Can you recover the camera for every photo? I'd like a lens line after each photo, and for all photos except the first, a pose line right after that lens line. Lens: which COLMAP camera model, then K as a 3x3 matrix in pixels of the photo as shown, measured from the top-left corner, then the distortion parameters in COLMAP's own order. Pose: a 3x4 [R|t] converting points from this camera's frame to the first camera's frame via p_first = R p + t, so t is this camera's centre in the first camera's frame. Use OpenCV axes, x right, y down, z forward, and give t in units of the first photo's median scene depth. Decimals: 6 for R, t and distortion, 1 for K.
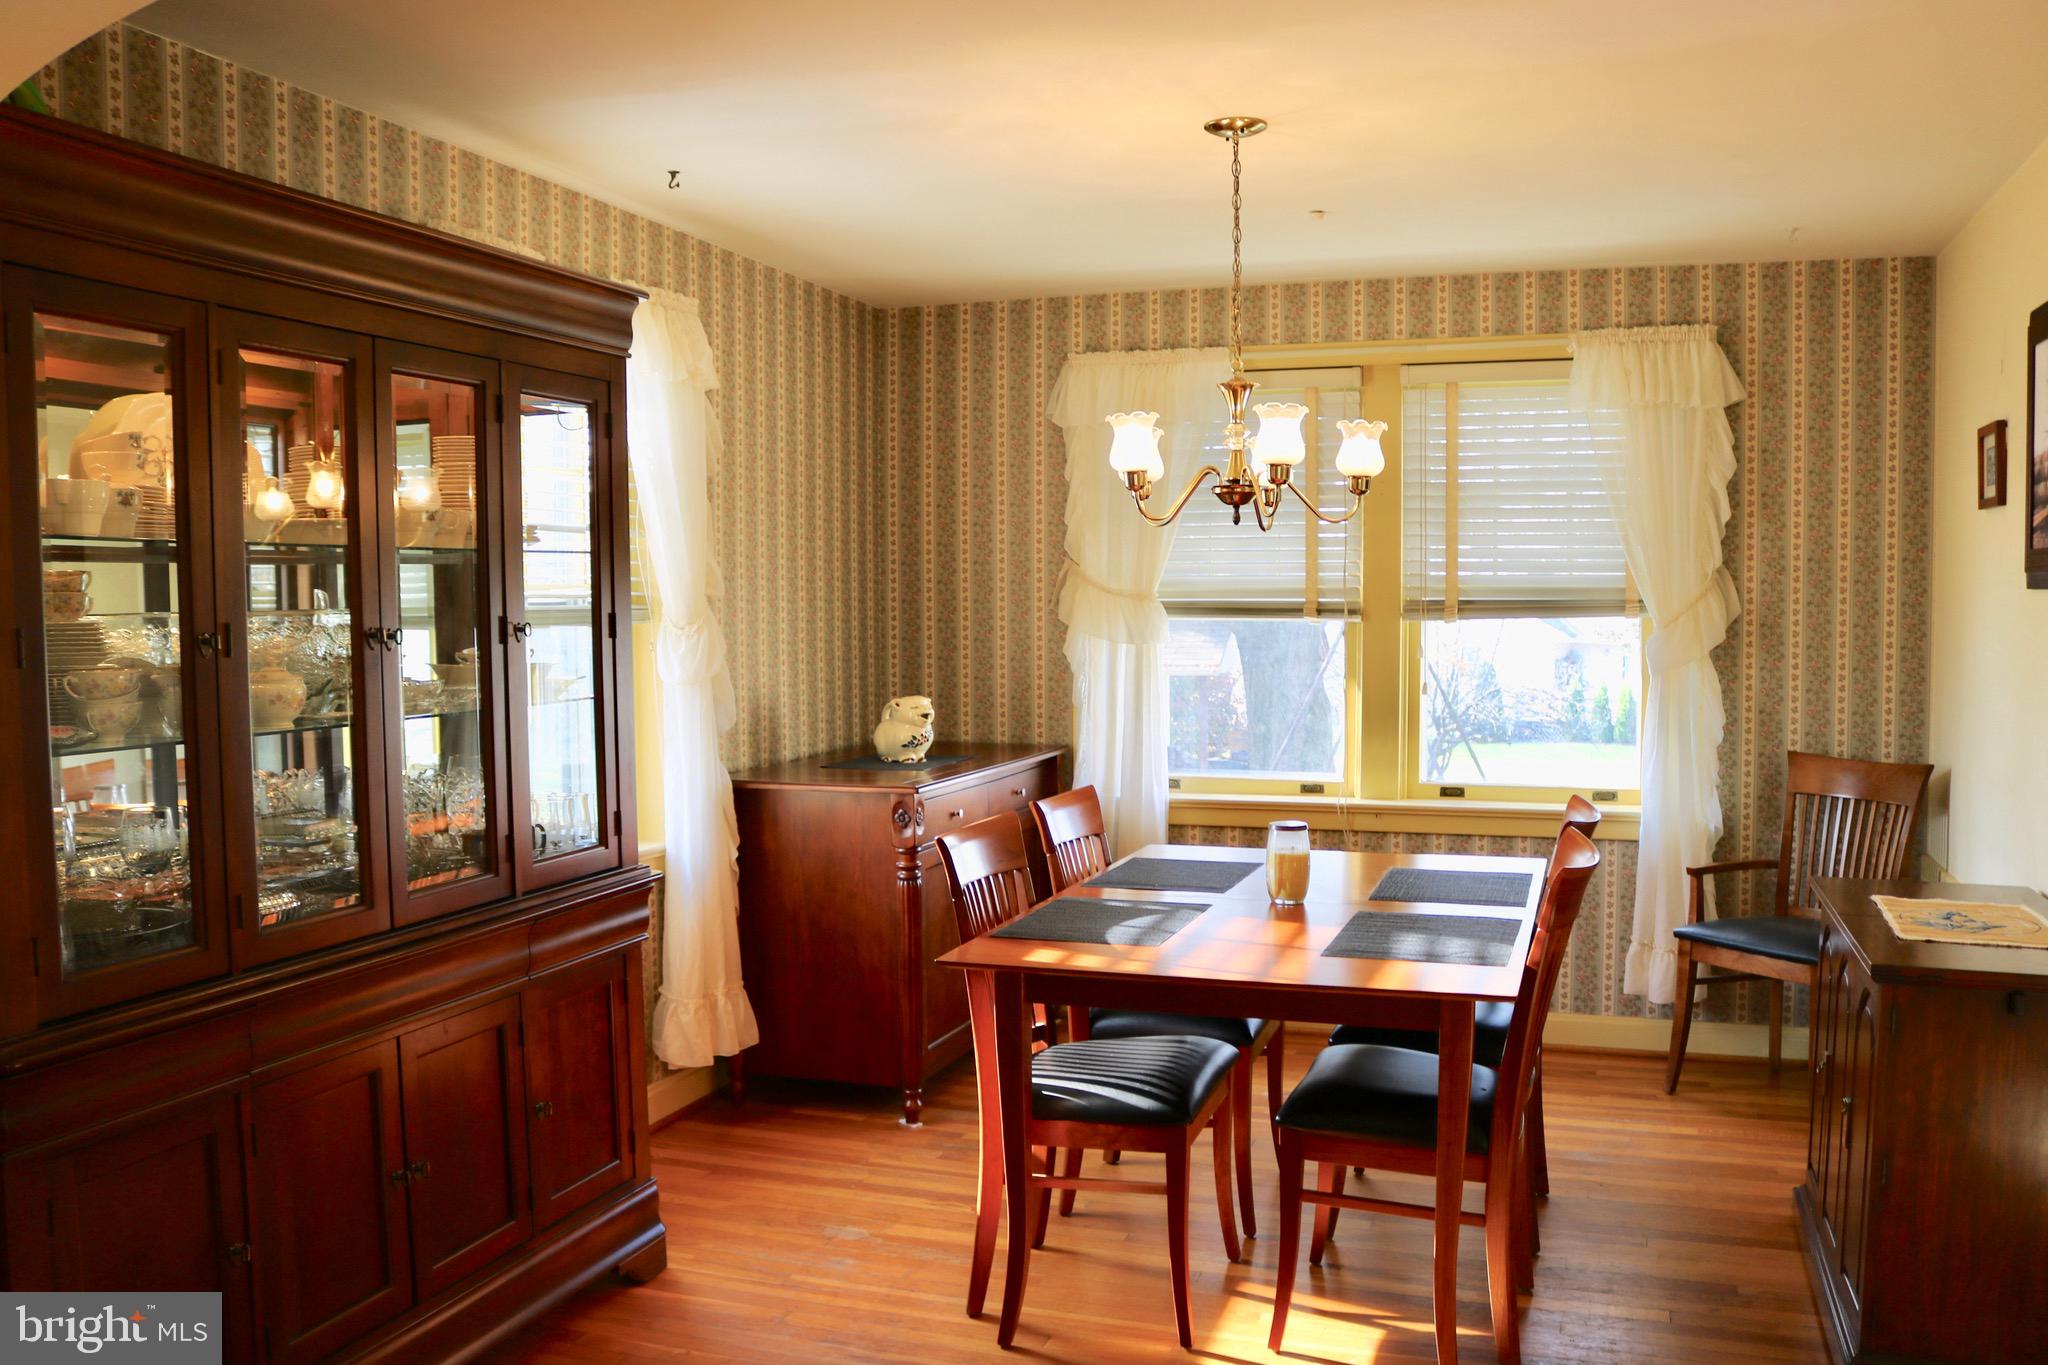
lens RADIAL K [[1775.1, 0, 1070.5], [0, 1775.1, 676.9], [0, 0, 1]] dist [-0.155685, 0.121935]
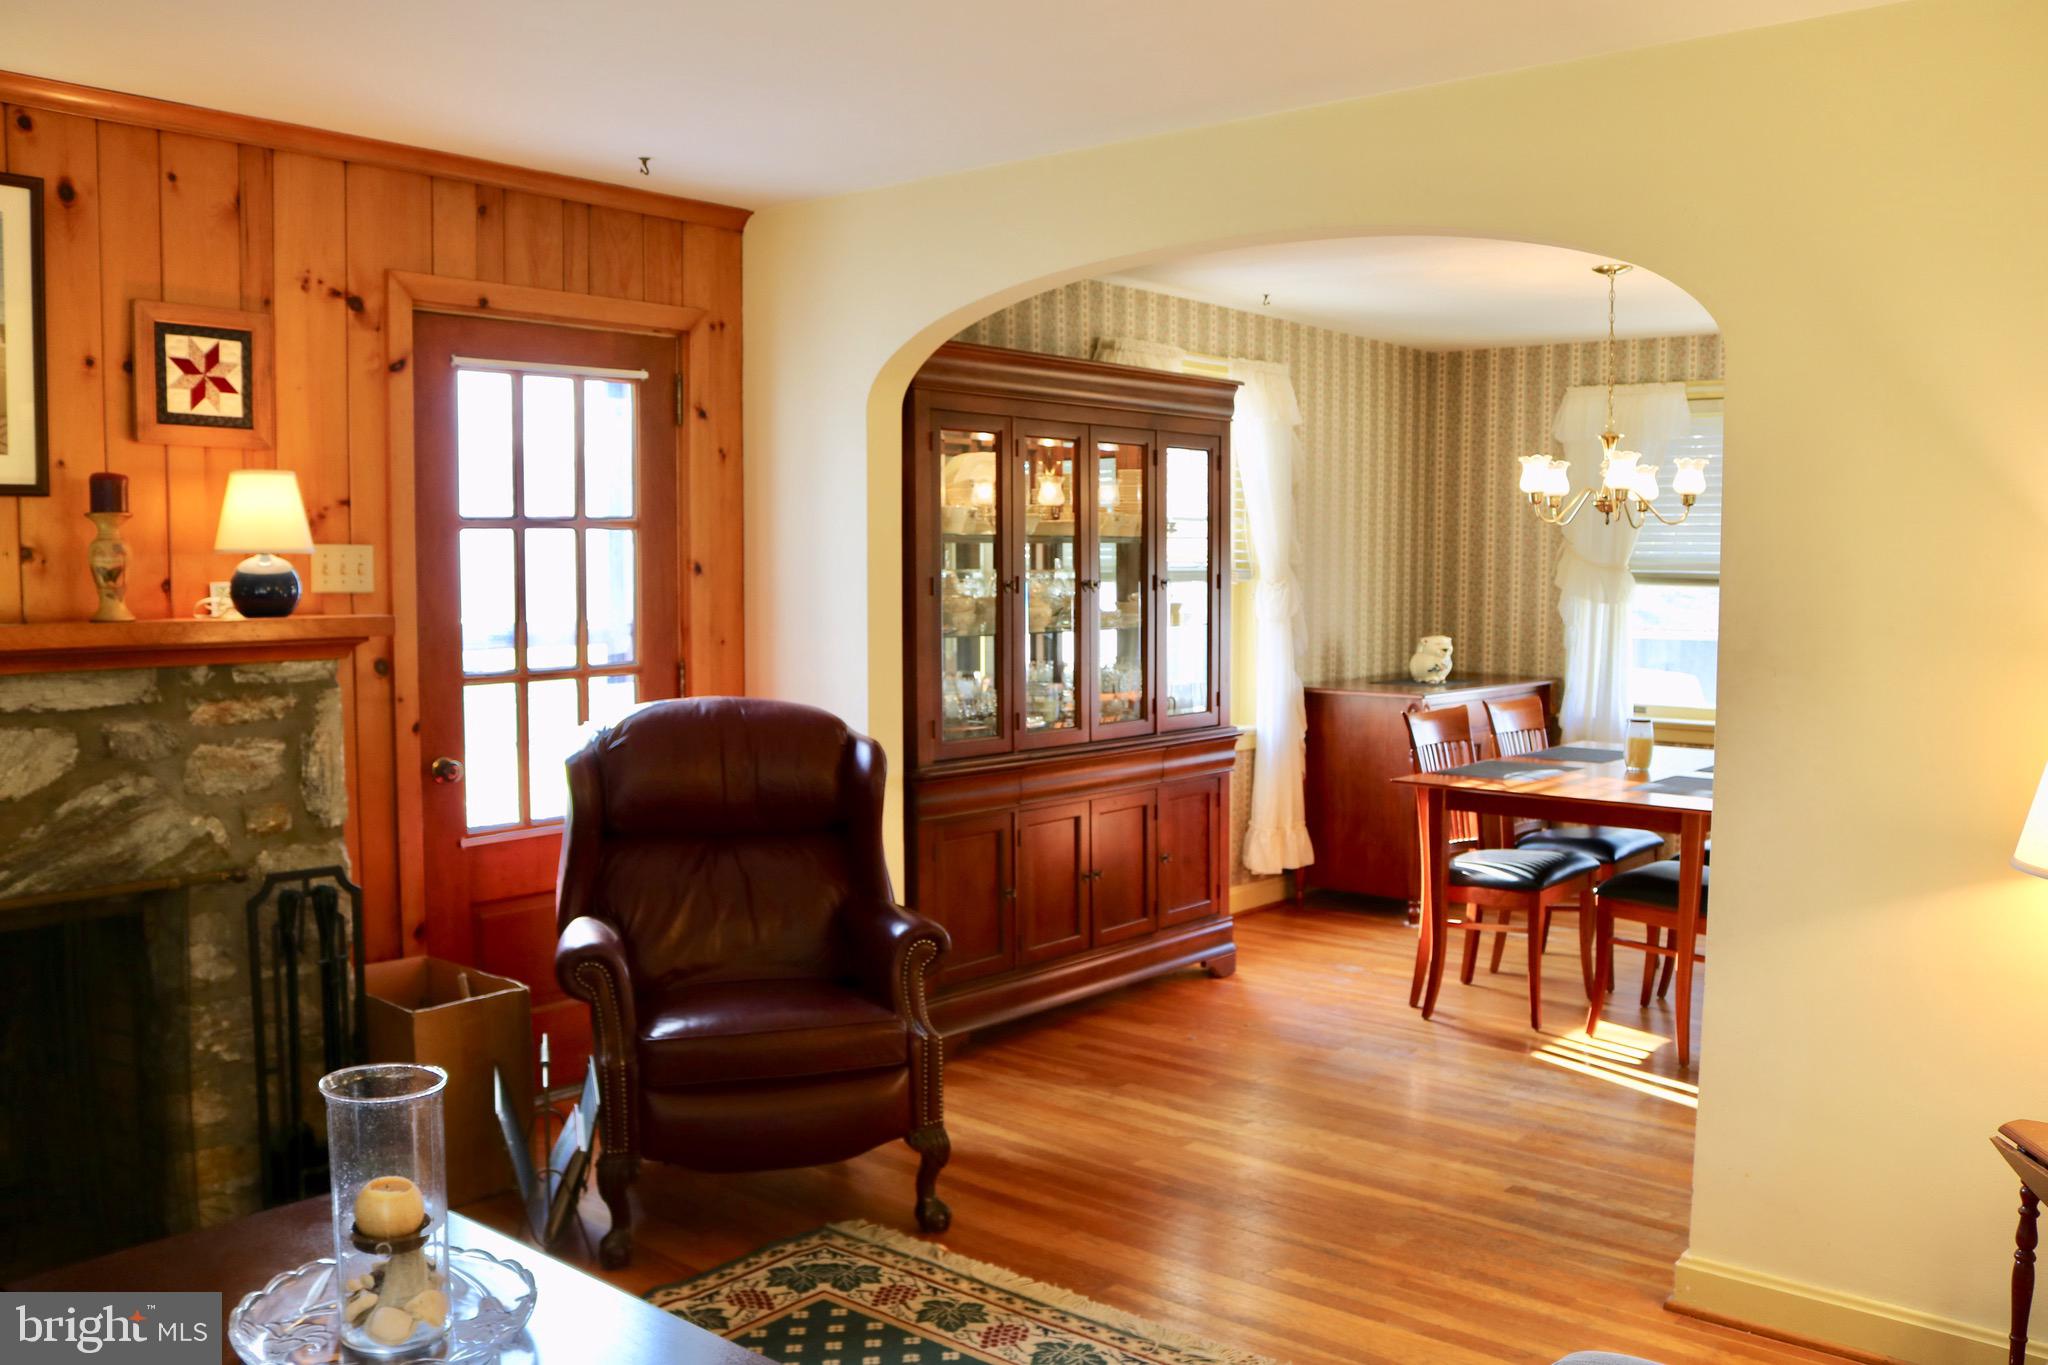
lens RADIAL K [[1775.1, 0, 1033.9], [0, 1775.1, 700.9], [0, 0, 1]] dist [-0.155685, 0.121935]
pose [[0.924672, 0.040730, -0.378580, 0.208221], [-0.026968, 0.998771, 0.041585, 0.017953], [0.379808, -0.028243, 0.924634, -0.598829]]
